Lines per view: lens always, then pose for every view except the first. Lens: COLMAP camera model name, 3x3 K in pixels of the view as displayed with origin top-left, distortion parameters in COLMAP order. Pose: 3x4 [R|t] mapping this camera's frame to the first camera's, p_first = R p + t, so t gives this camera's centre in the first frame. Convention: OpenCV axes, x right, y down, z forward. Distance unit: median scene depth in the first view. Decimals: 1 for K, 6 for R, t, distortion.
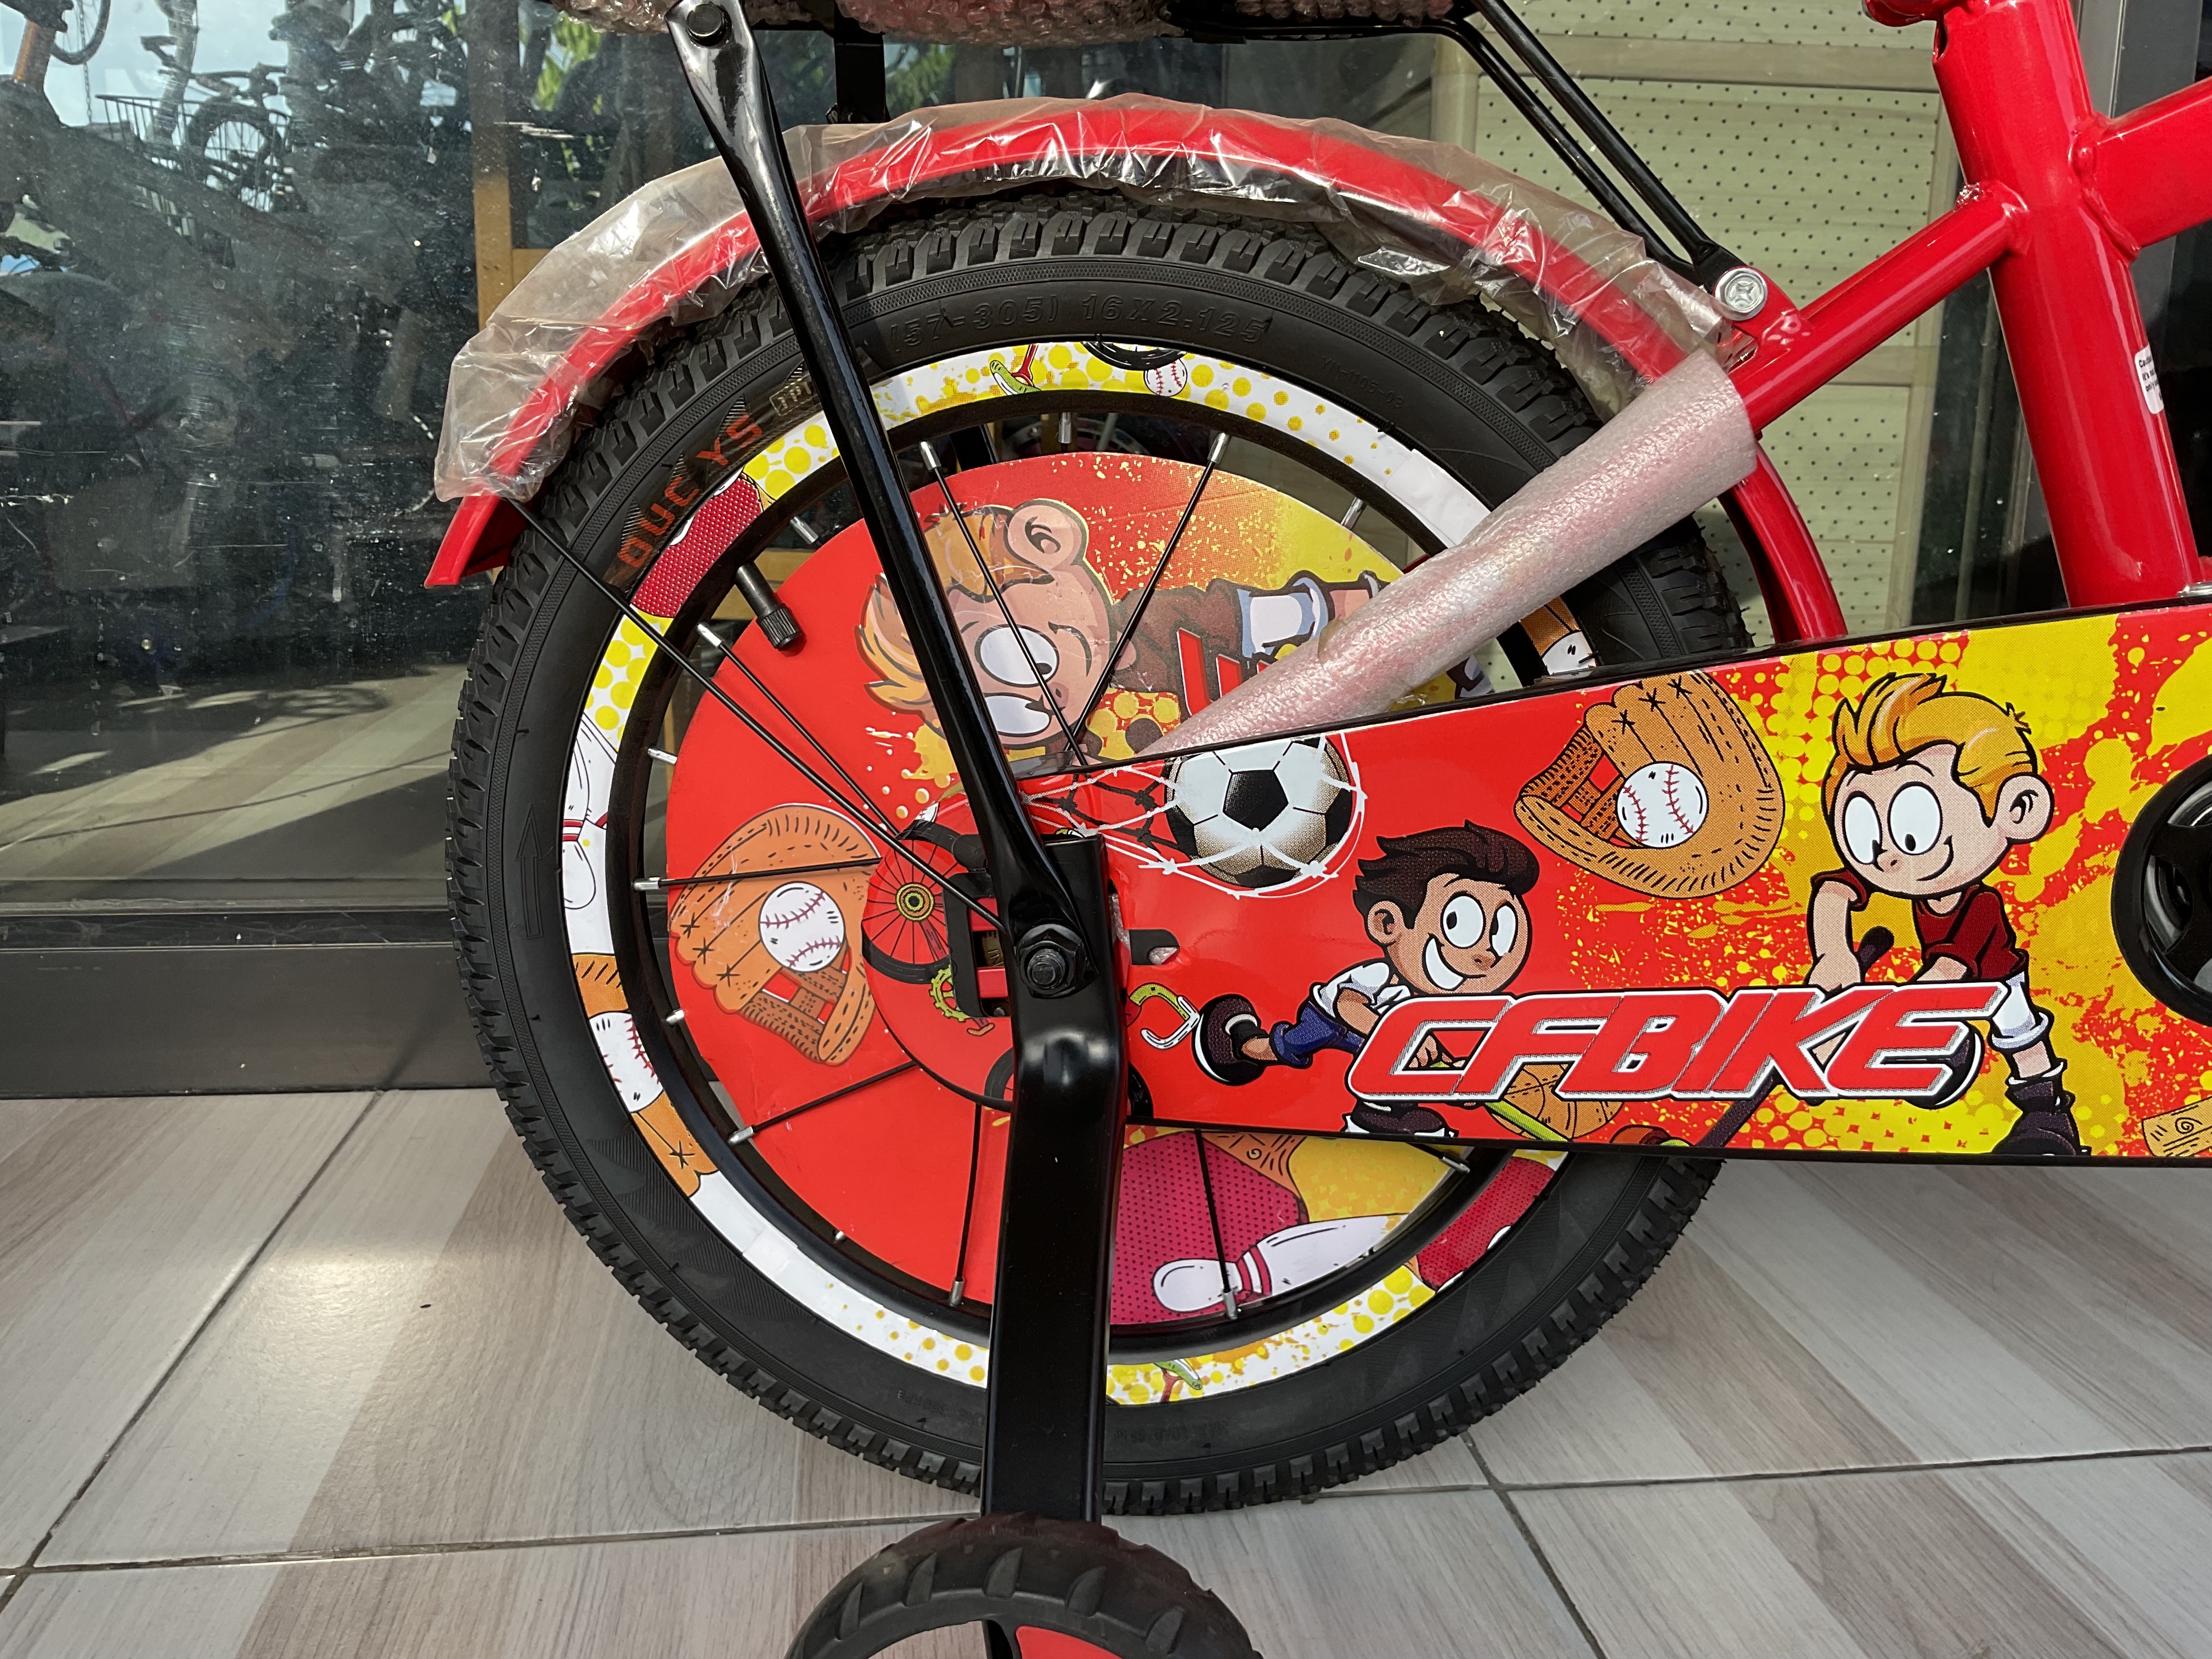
lens RADIAL K [[1857.5, 0, 1106.0], [0, 1857.5, 829.5], [0, 0, 1]] dist [0.120212, -0.294801]
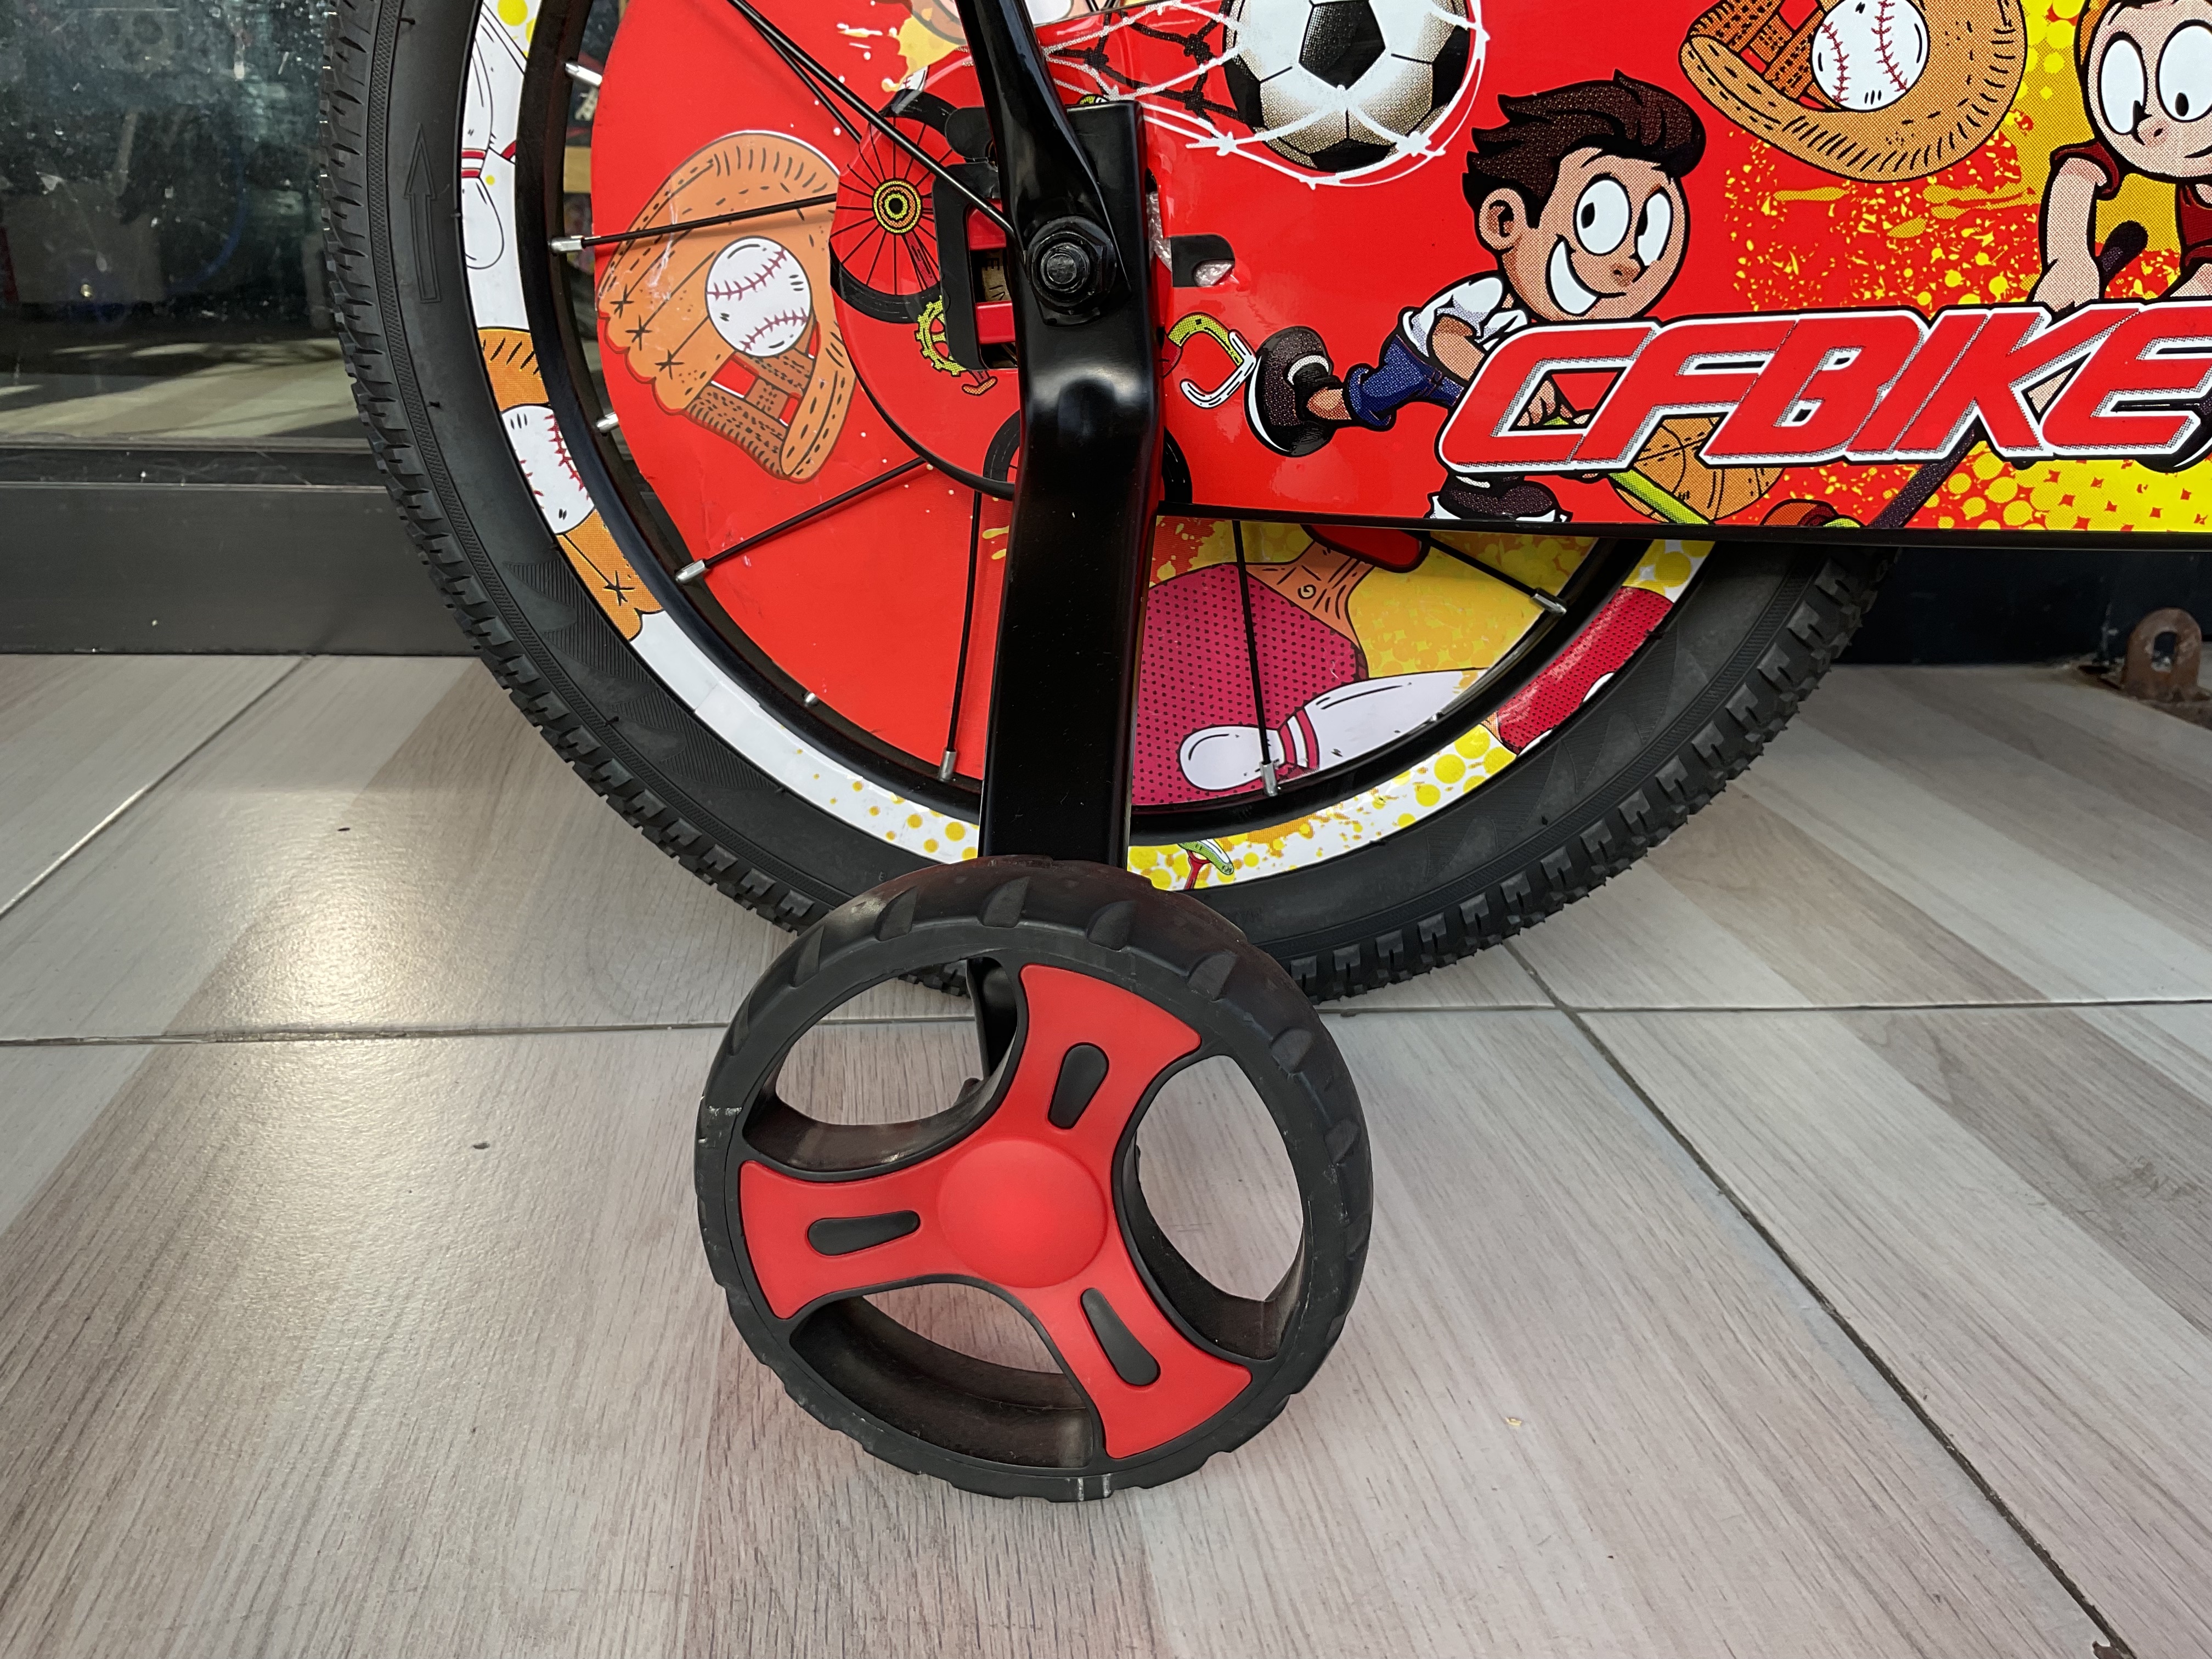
lens RADIAL K [[1859.1, 0, 1109.3], [0, 1859.1, 855.0], [0, 0, 1]] dist [0.082001, -0.201803]
pose [[0.999765, 0.020333, 0.007491, -0.014423], [-0.021143, 0.991055, 0.131766, 0.213994], [-0.004745, -0.131894, 0.991253, 0.190783]]
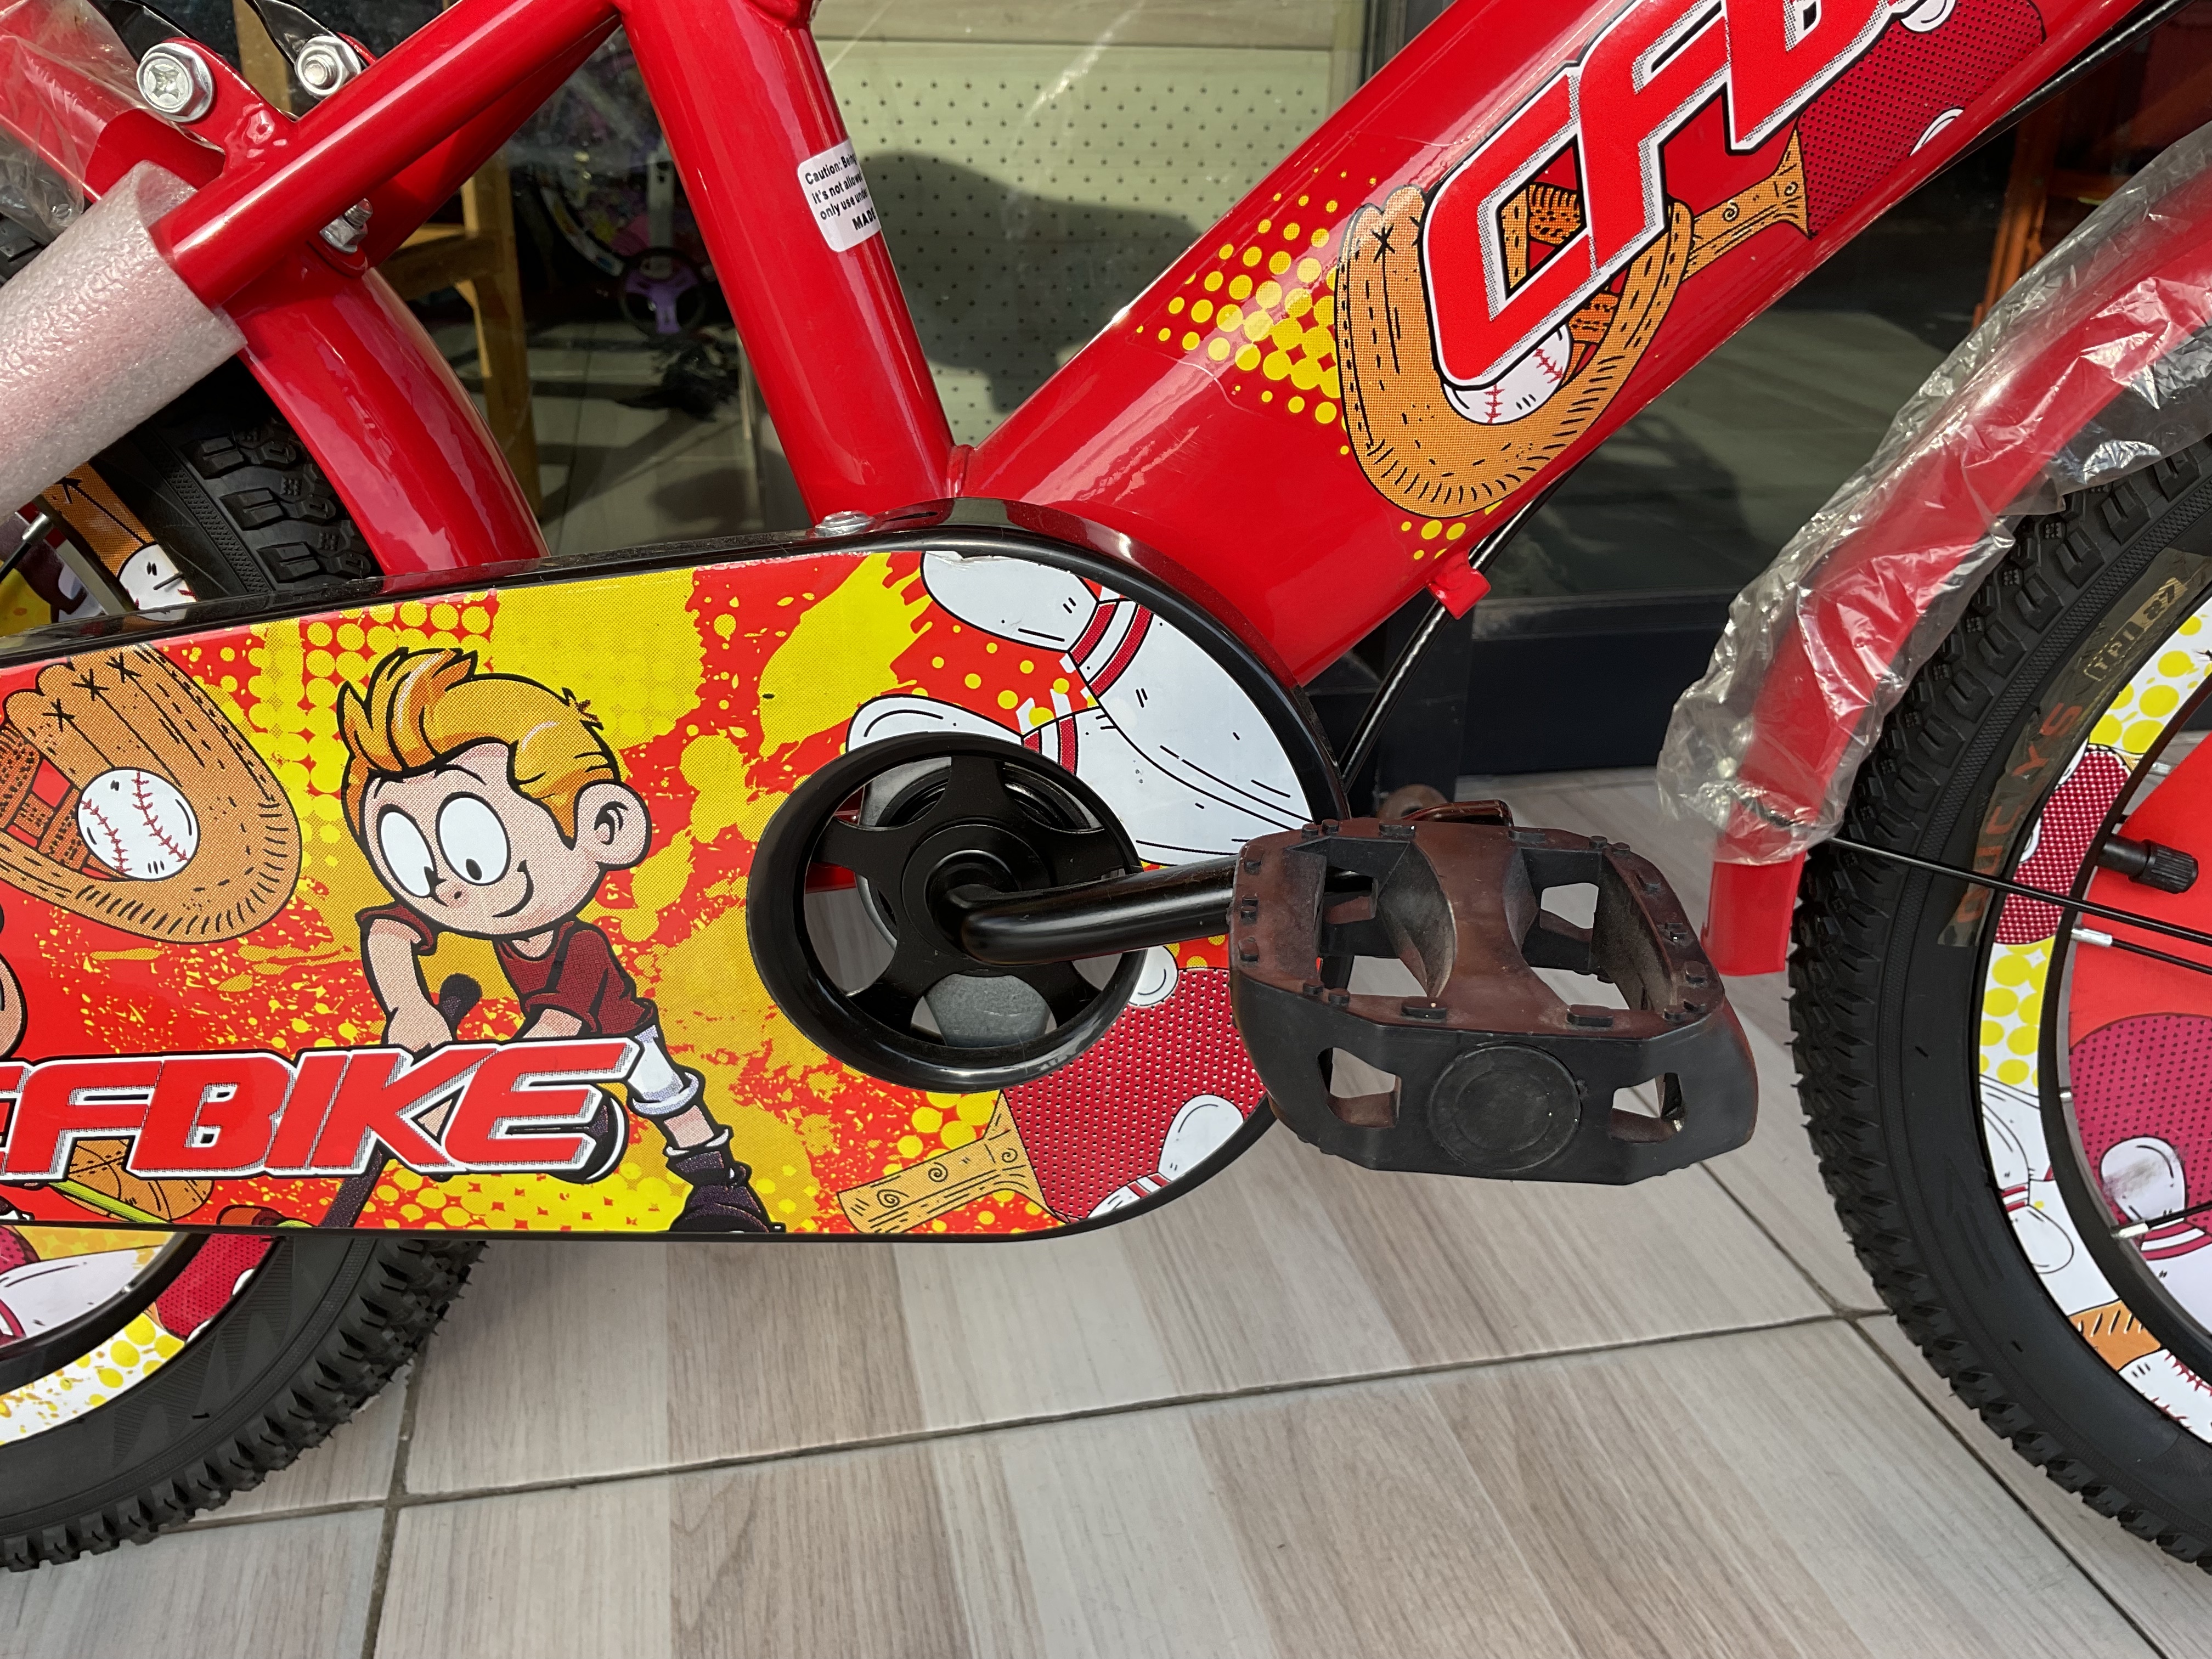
lens RADIAL K [[1859.1, 0, 1109.3], [0, 1859.1, 855.0], [0, 0, 1]] dist [0.082001, -0.201803]
pose [[0.994703, -0.030585, 0.098133, 0.582335], [0.009870, 0.978715, 0.204986, -0.142230], [-0.102314, -0.202932, 0.973833, 0.245206]]
